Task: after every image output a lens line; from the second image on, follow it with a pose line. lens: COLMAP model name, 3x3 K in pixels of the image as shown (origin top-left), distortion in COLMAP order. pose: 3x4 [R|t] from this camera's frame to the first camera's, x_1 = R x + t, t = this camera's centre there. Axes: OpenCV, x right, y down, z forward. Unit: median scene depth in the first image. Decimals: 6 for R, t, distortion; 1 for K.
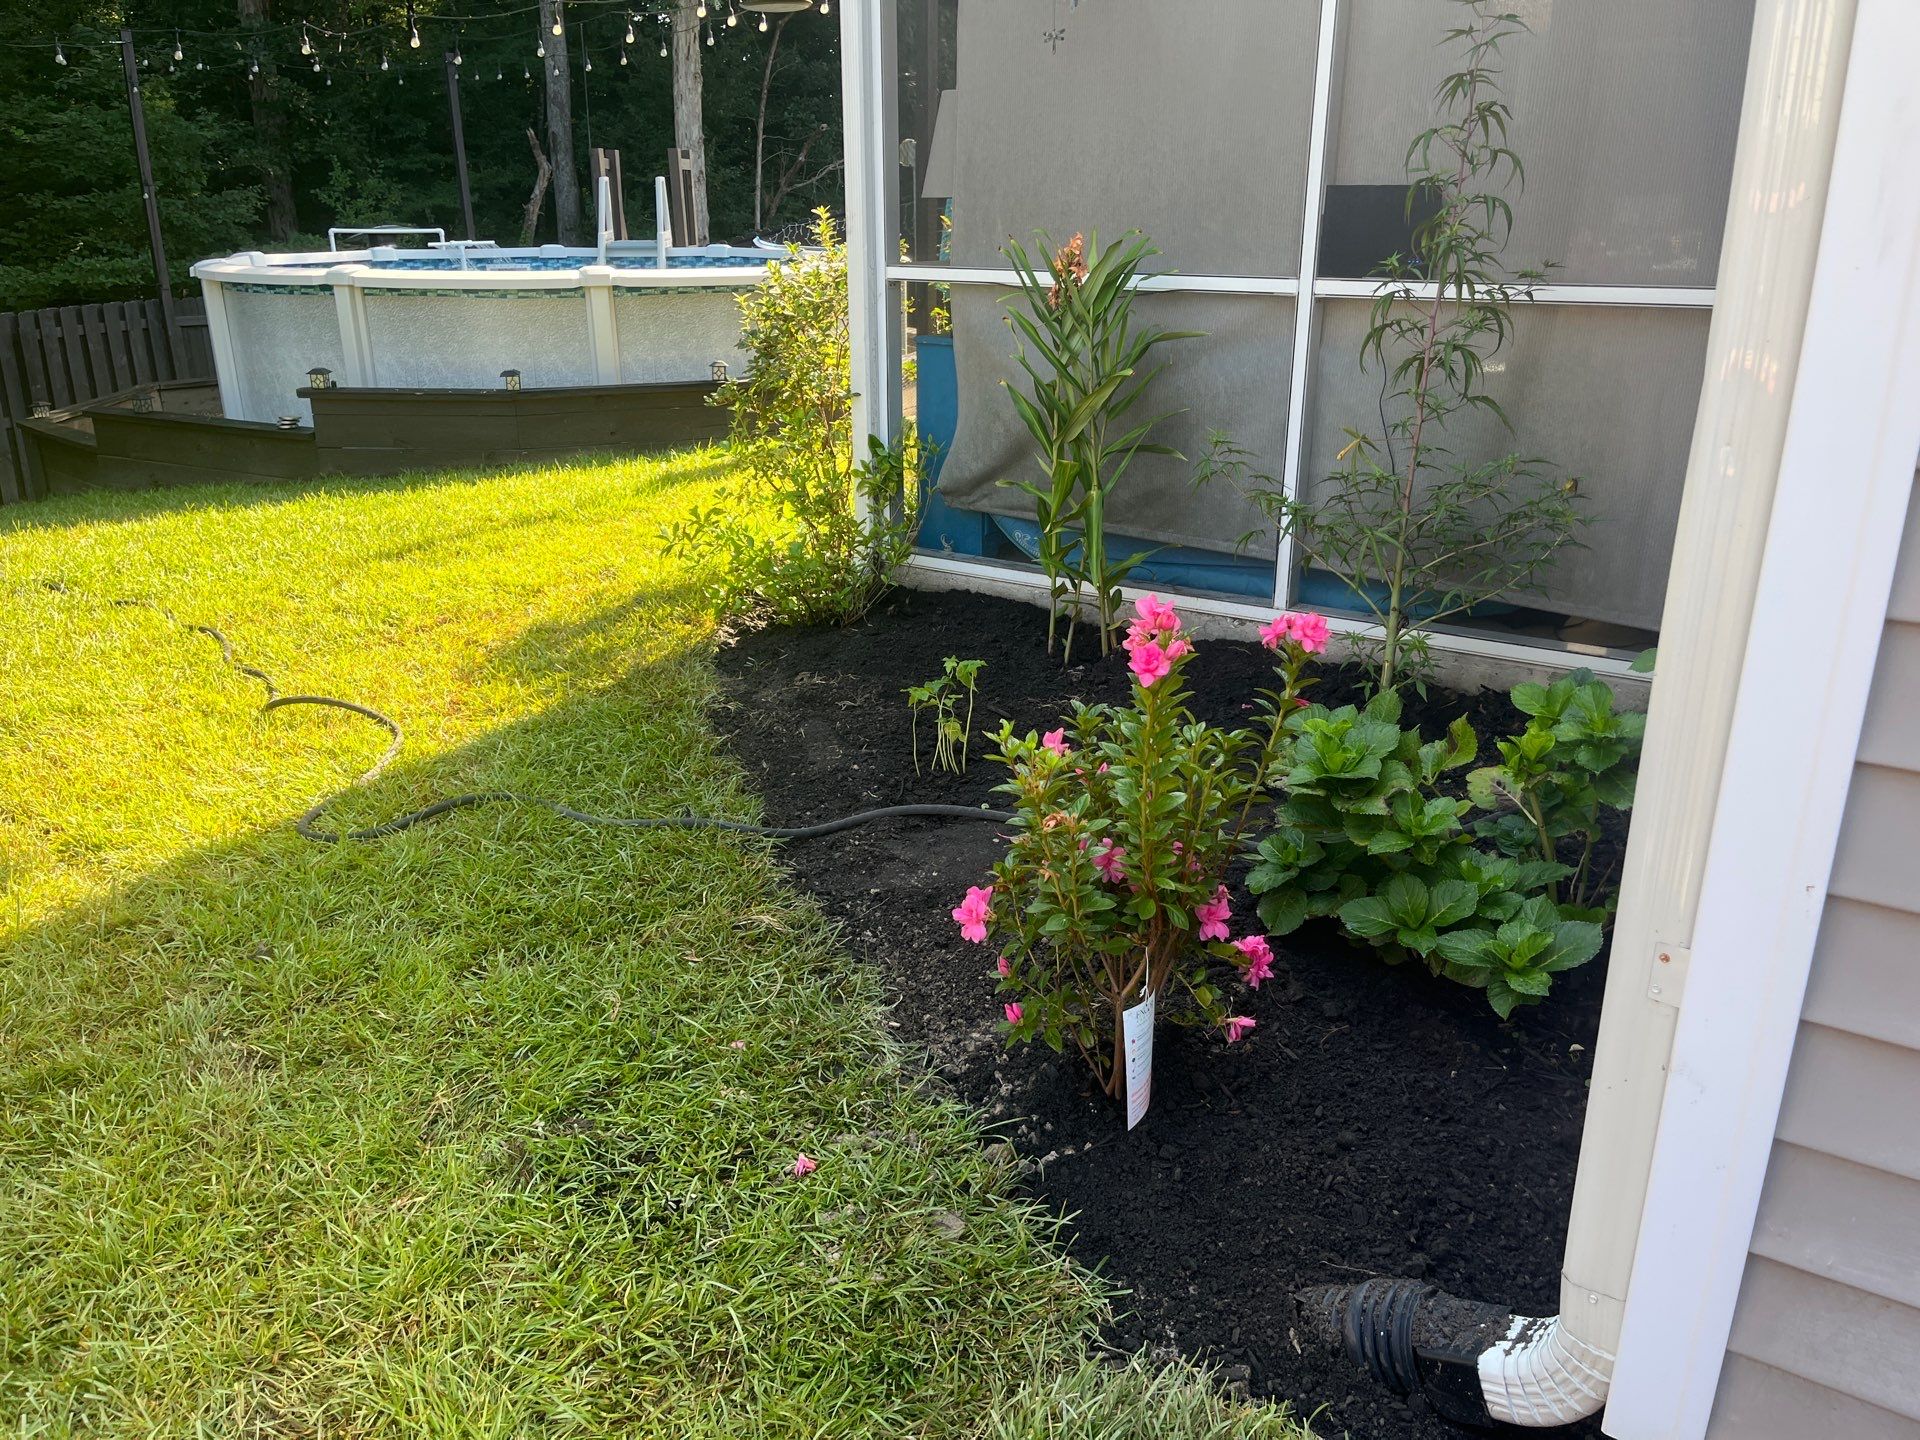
lens RADIAL K [[1469.8, 0, 960.0], [0, 1469.8, 720.0], [0, 0, 1]] dist [0.005502, 0.002932]
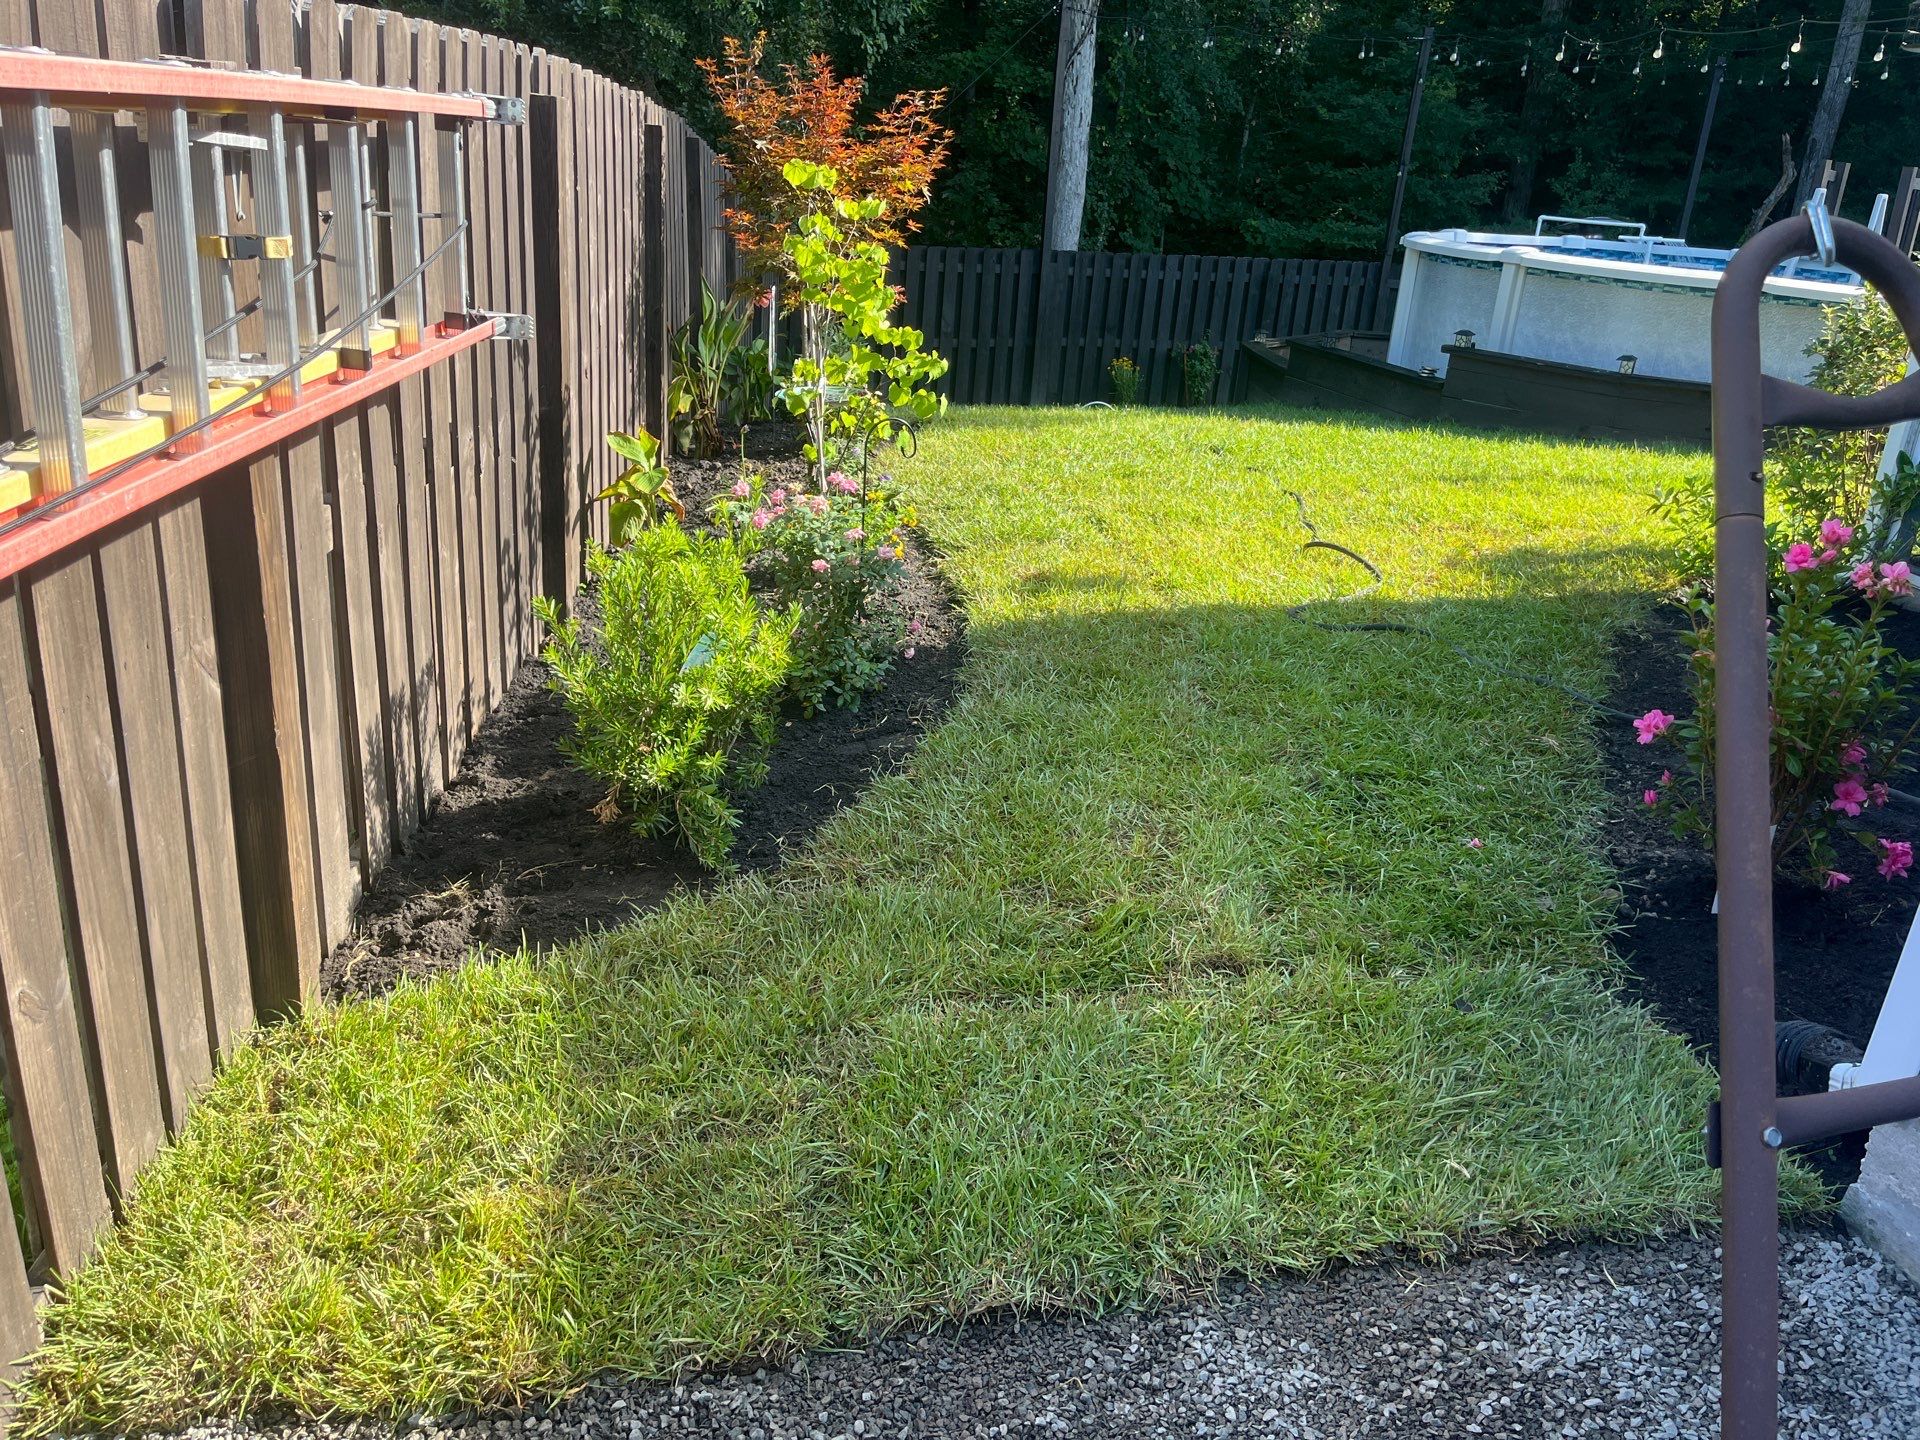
lens RADIAL K [[1469.8, 0, 960.0], [0, 1469.8, 720.0], [0, 0, 1]] dist [0.005502, 0.002932]
pose [[0.717889, 0.303493, -0.626520, 0.104035], [-0.298708, 0.947199, 0.116563, 0.039481], [0.628816, 0.103468, 0.770640, -0.127669]]
